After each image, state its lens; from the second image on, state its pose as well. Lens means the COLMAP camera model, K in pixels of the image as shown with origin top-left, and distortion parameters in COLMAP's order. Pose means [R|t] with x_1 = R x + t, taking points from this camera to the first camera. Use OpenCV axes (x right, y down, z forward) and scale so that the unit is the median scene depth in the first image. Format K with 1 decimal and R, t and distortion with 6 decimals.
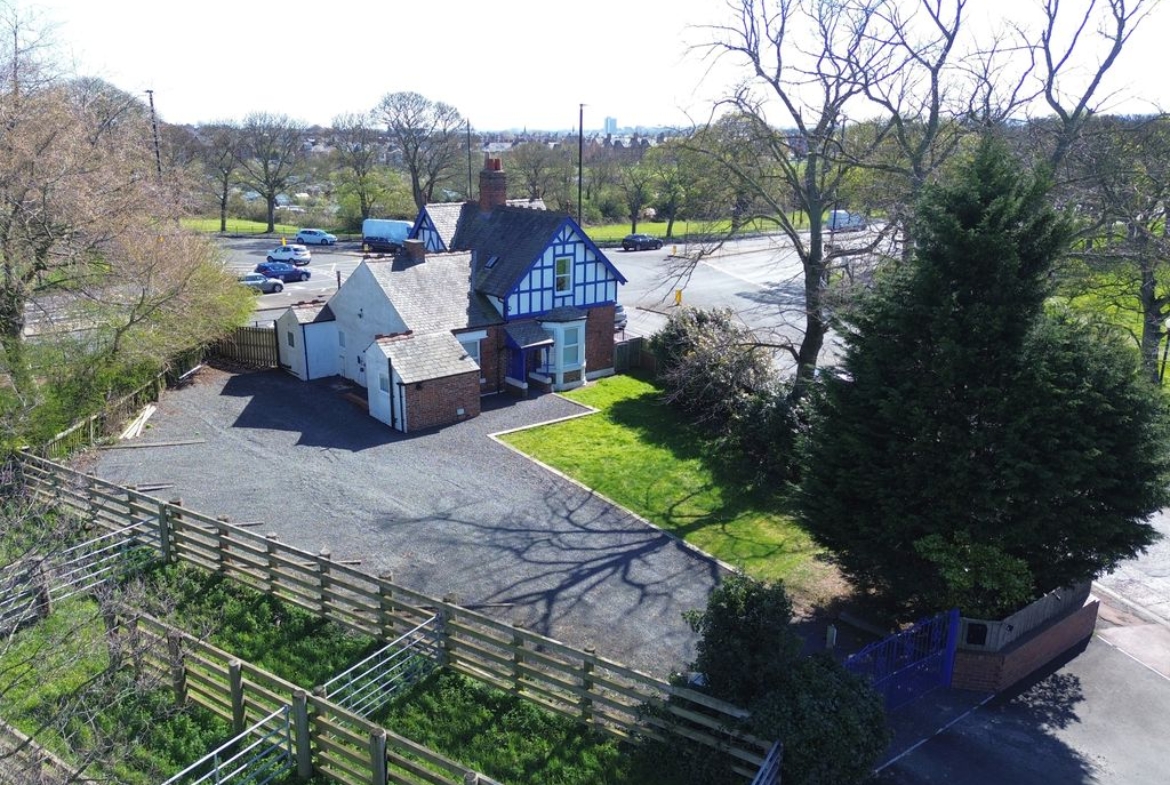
lens RADIAL K [[805.5, 0, 585.0], [0, 805.5, 392.5], [0, 0, 1]] dist [0.084710, -0.002439]
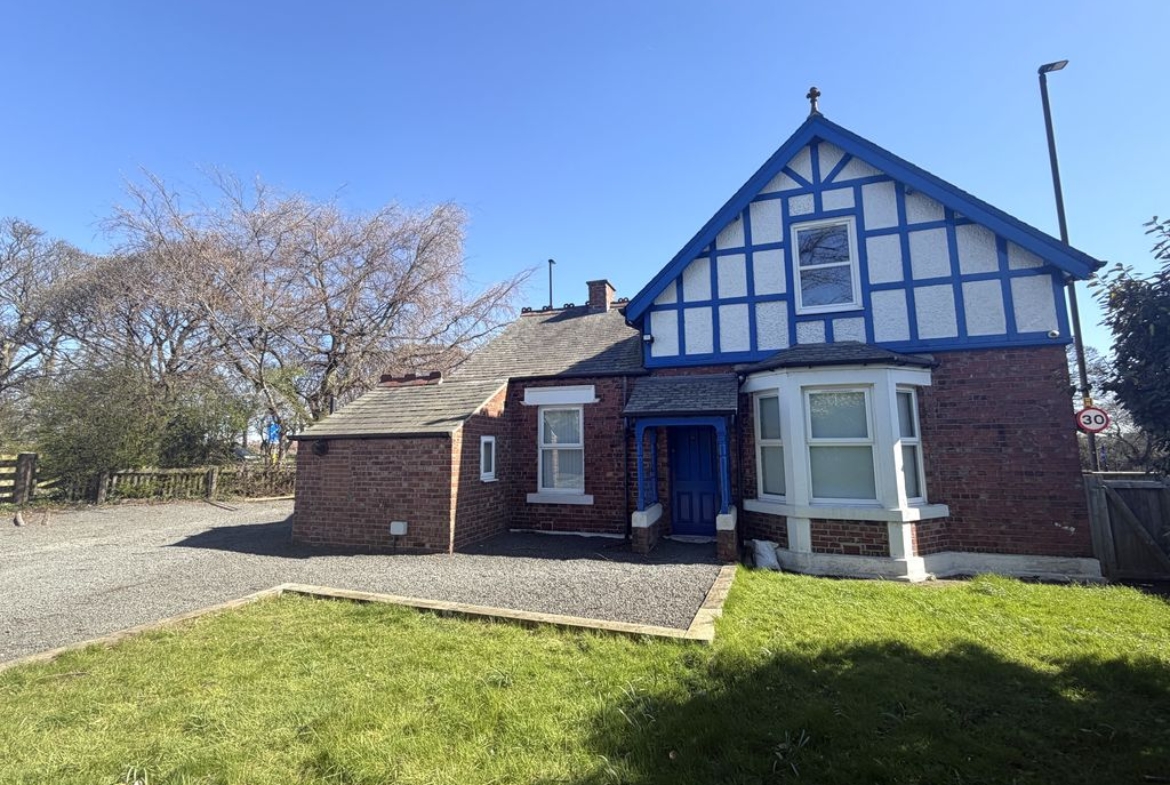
lens RADIAL K [[476.0, 0, 585.0], [0, 476.0, 392.5], [0, 0, 1]] dist [-0.000597, -0.000130]
pose [[0.540034, -0.136285, -0.830536, 0.095718], [-0.236733, 0.922366, -0.305284, 0.010075], [0.807664, 0.361479, 0.465845, 0.834566]]
